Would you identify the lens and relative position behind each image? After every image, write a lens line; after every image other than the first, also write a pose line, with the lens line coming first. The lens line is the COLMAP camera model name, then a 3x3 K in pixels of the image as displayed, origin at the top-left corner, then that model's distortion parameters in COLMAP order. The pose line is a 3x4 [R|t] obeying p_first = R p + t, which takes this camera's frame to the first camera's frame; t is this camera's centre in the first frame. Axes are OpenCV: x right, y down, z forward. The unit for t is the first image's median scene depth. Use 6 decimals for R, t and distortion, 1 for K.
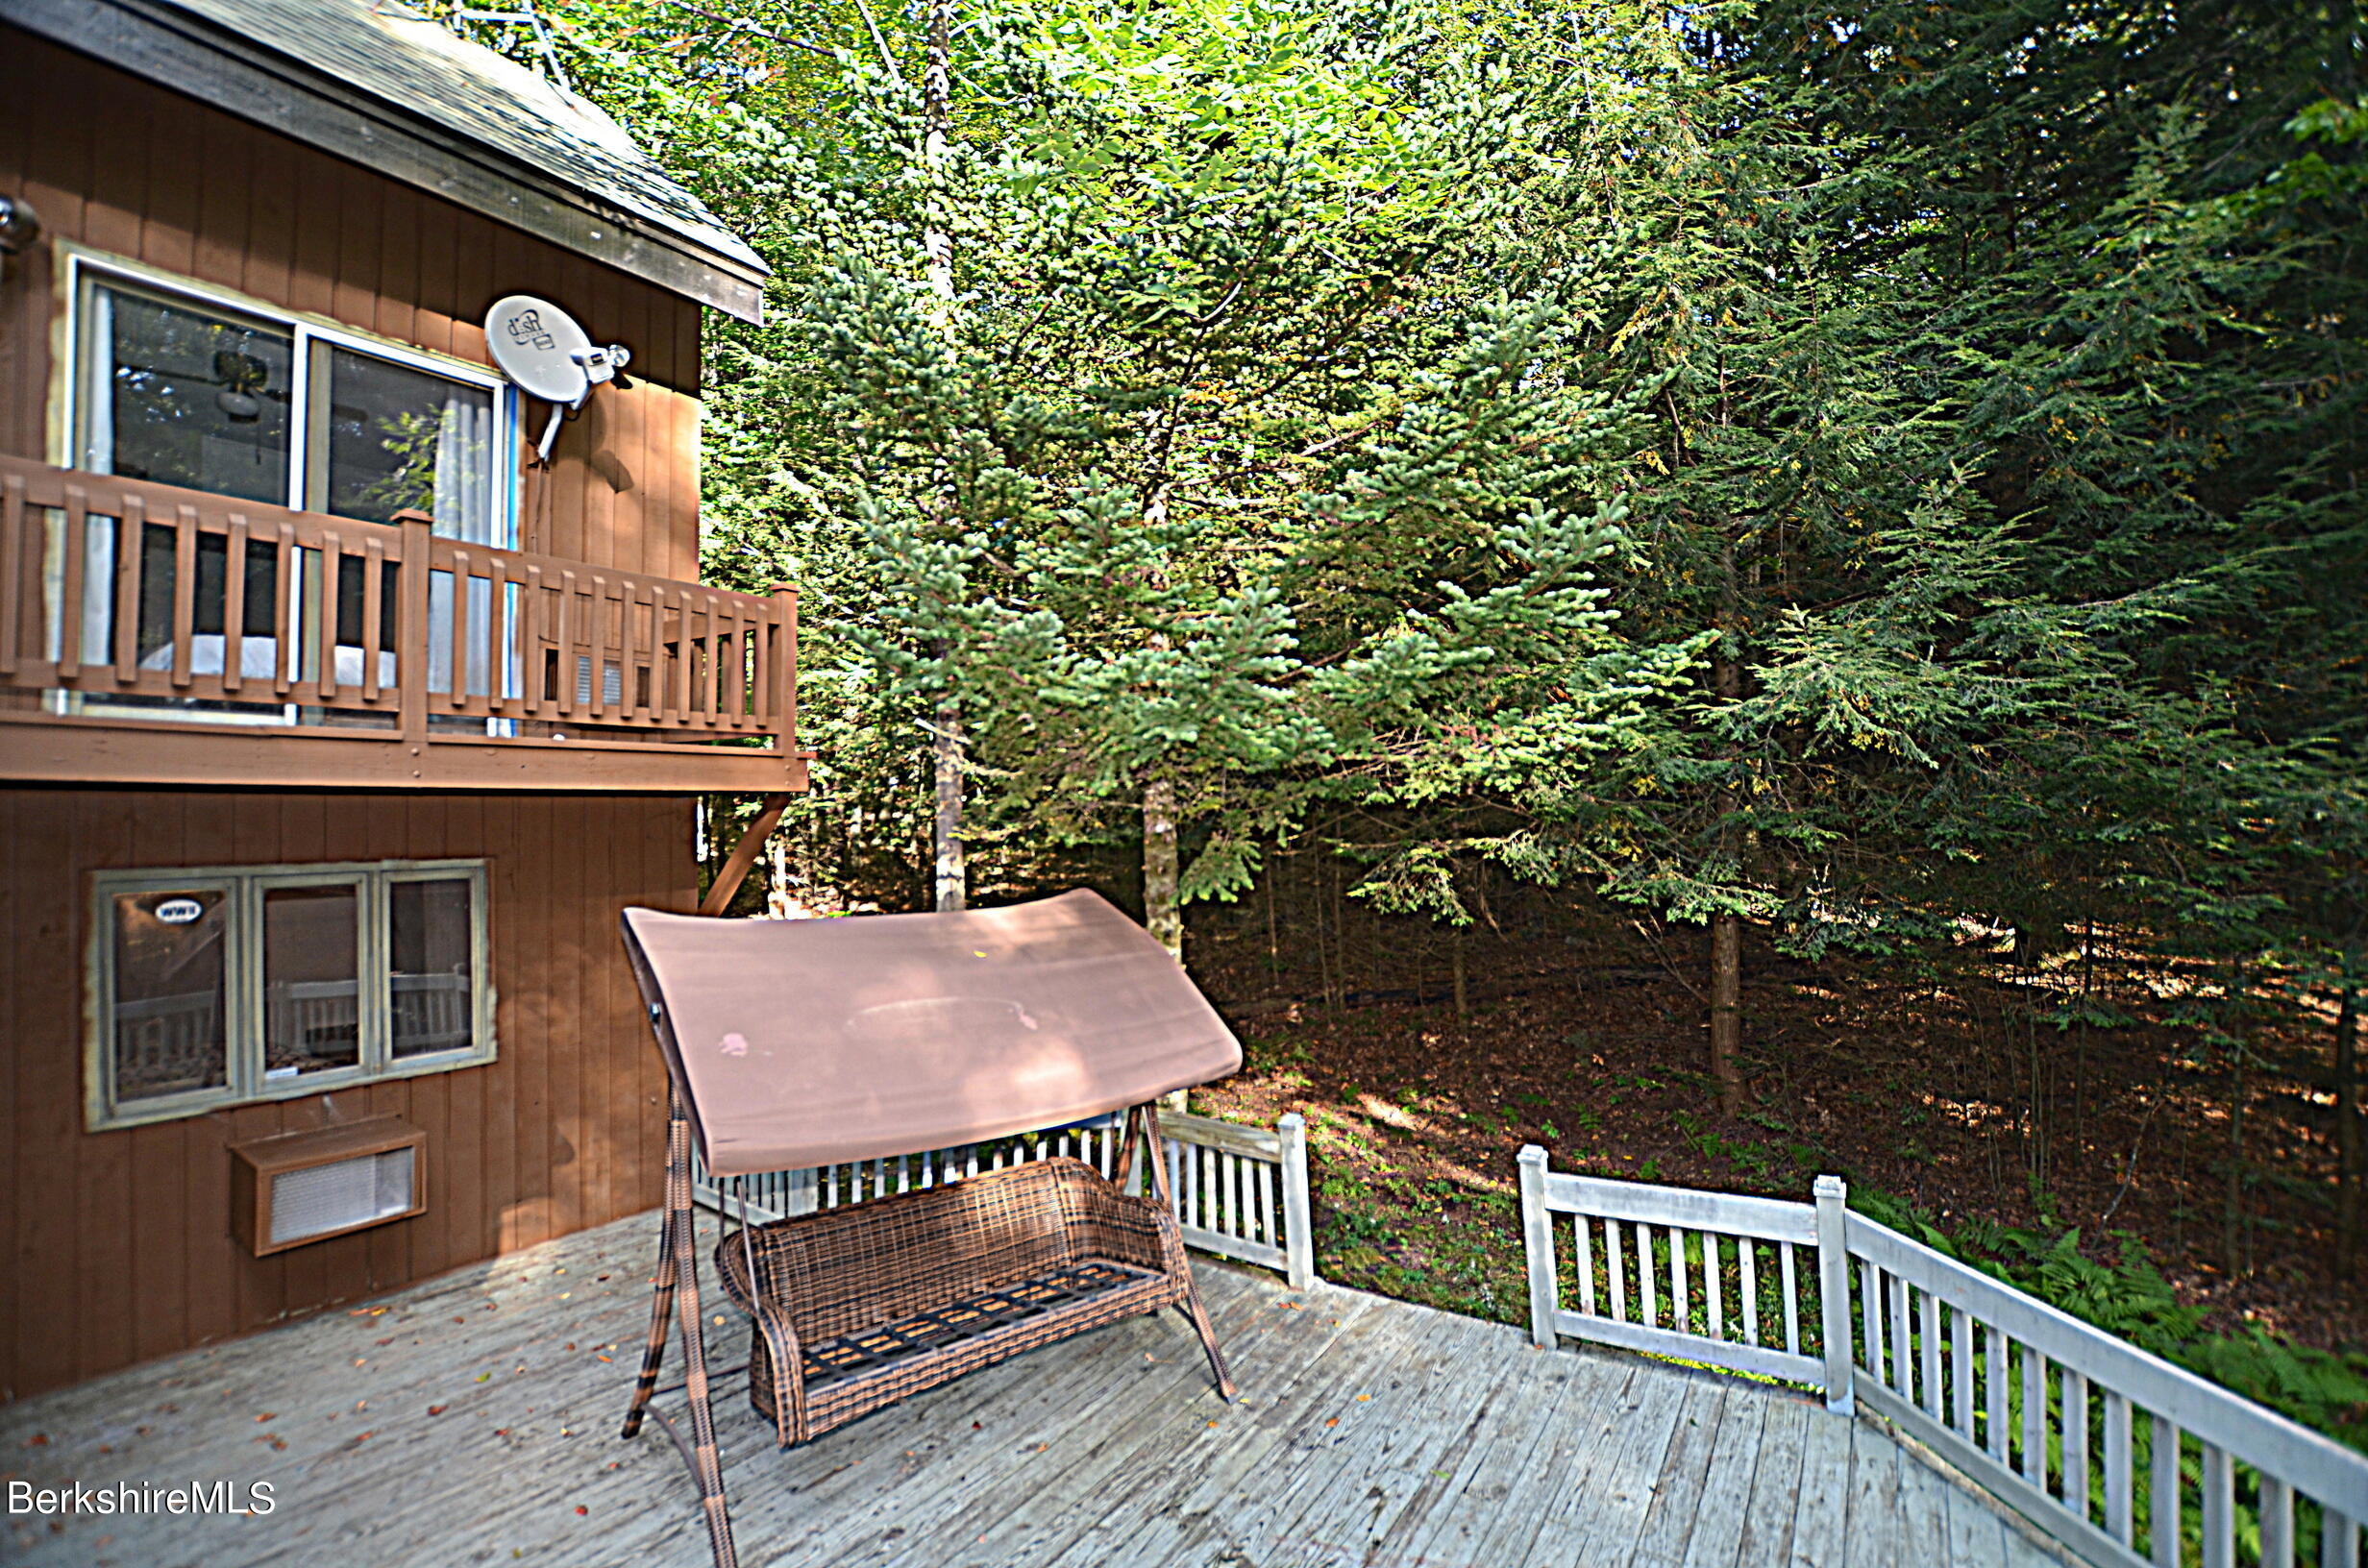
lens RADIAL K [[1057.6, 0, 1176.7], [0, 1057.6, 792.8], [0, 0, 1]] dist [-0.029983, 0.000633]
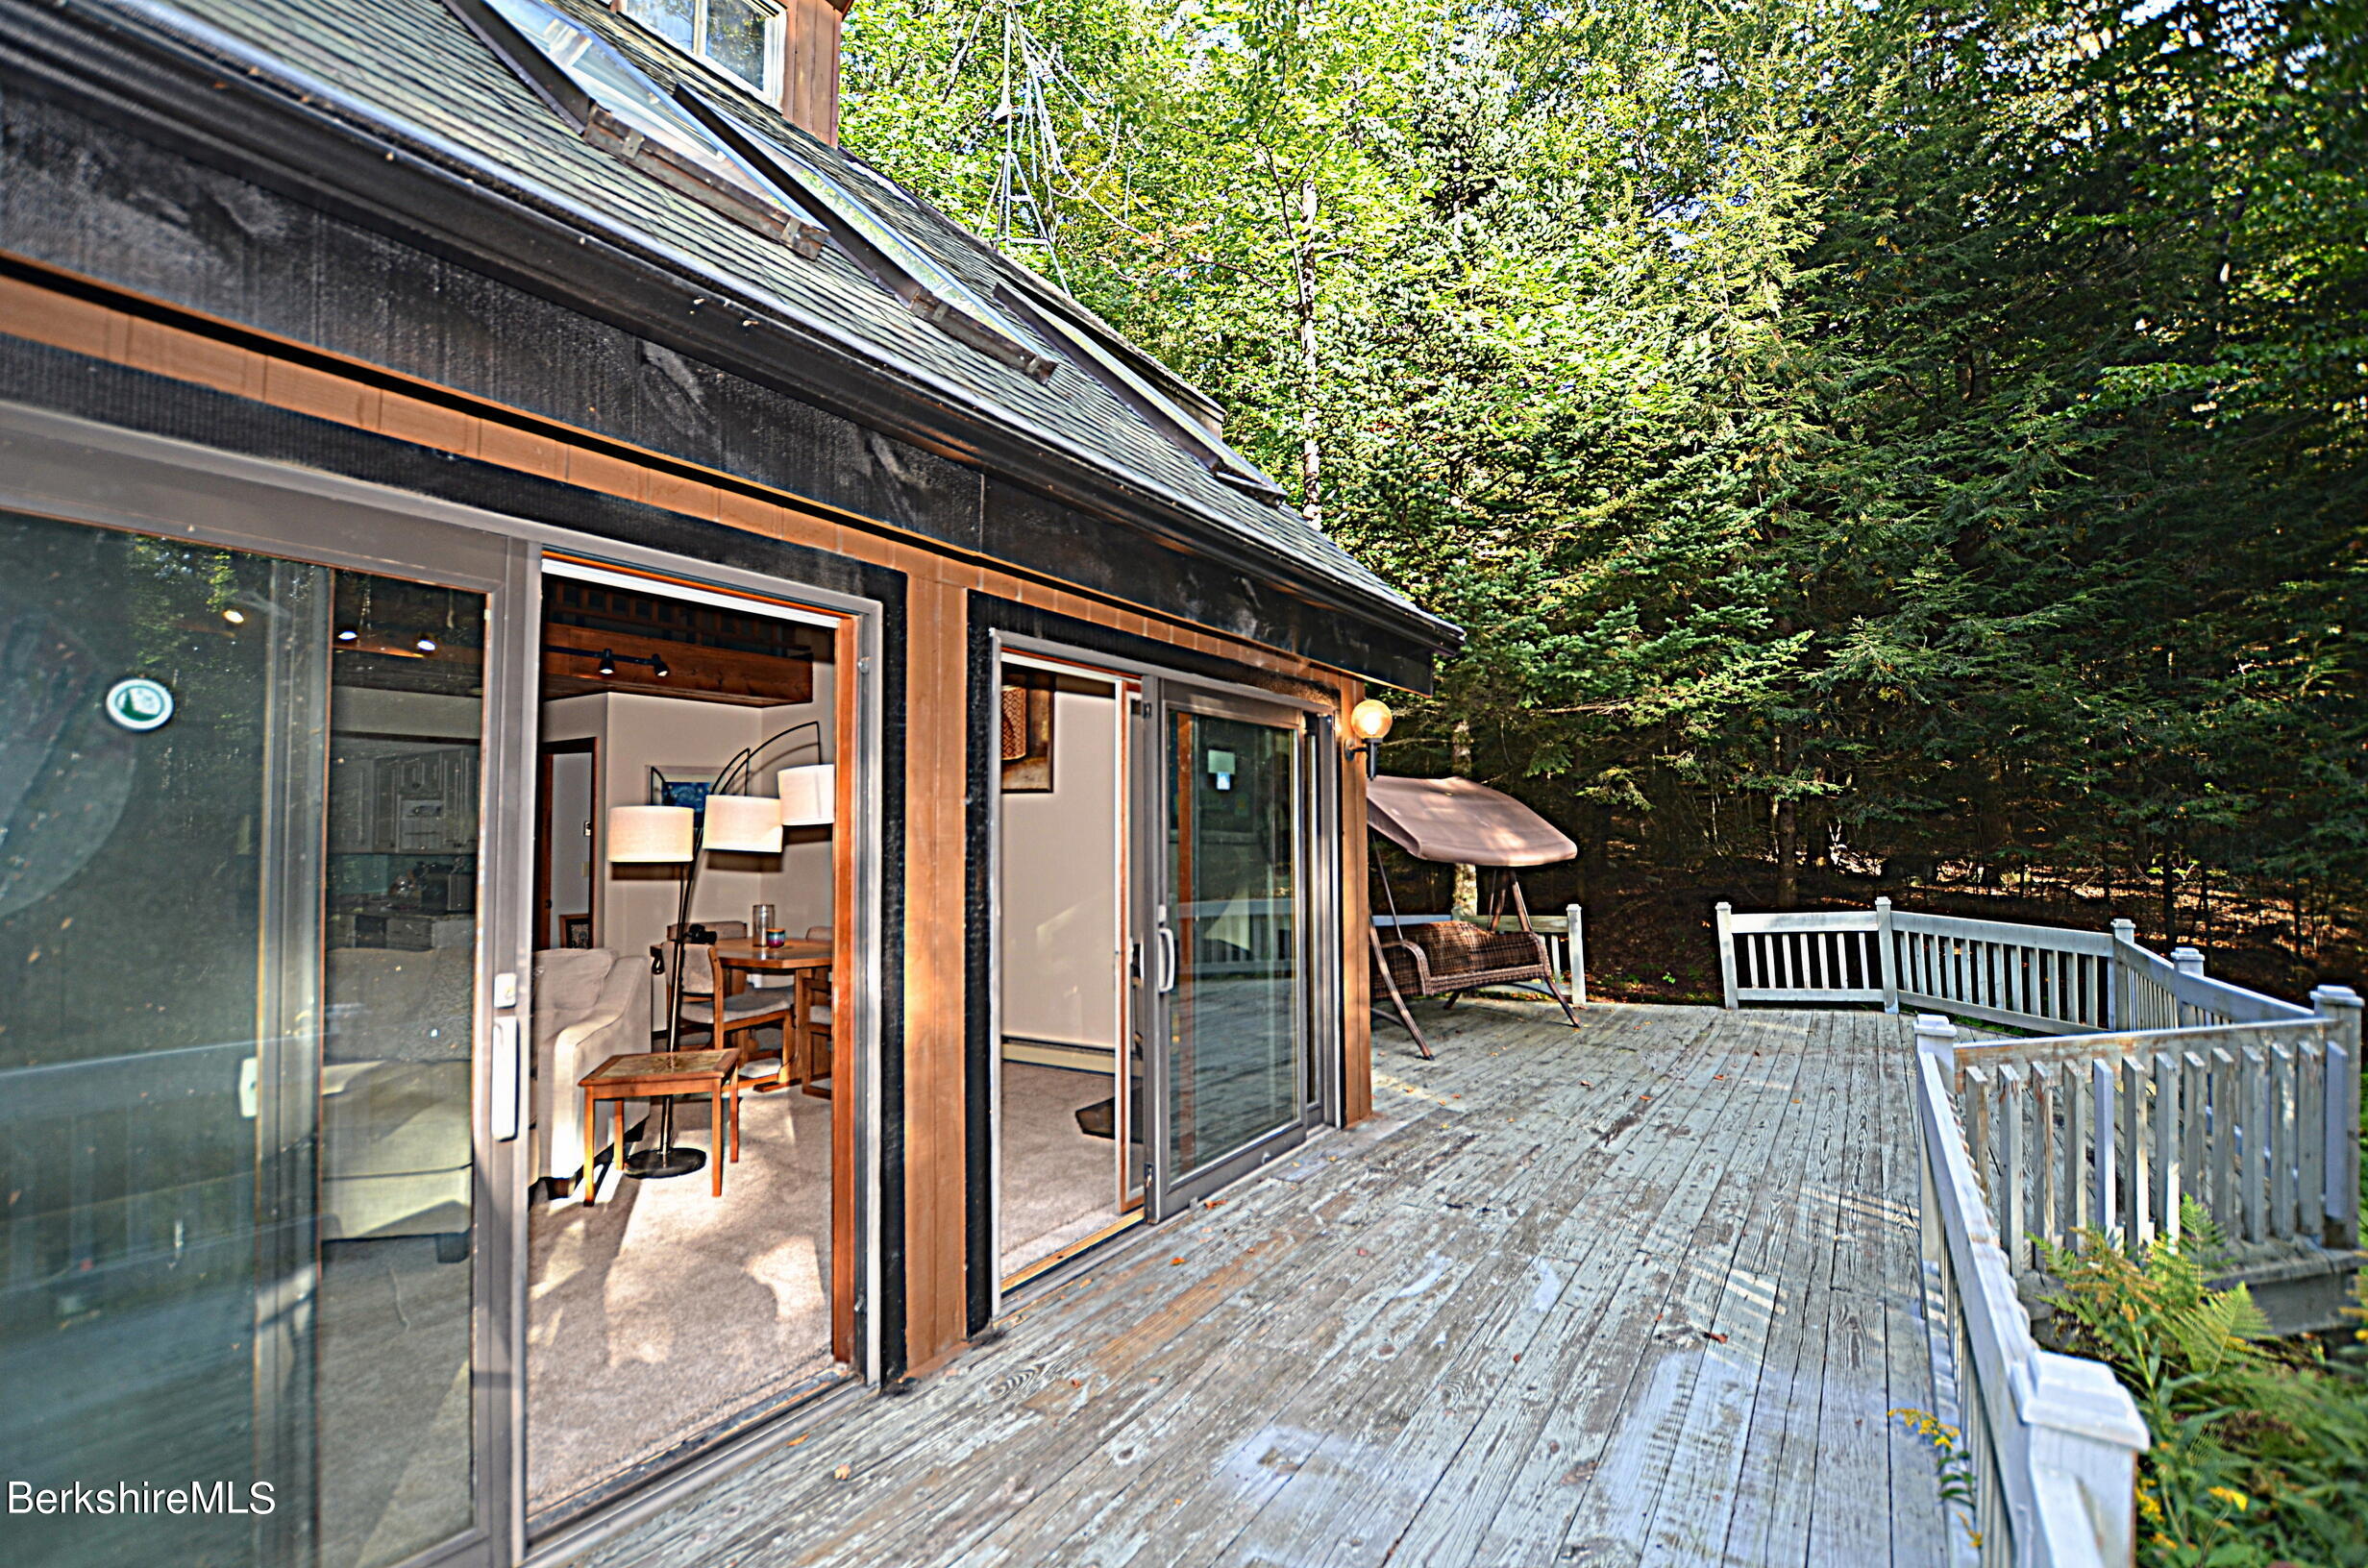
lens RADIAL K [[1057.6, 0, 1176.7], [0, 1057.6, 792.8], [0, 0, 1]] dist [-0.029983, 0.000633]
pose [[0.999887, 0.001099, 0.015017, -0.656464], [-0.000737, 0.999710, -0.024083, 0.182991], [-0.015039, 0.024069, 0.999597, -0.855349]]
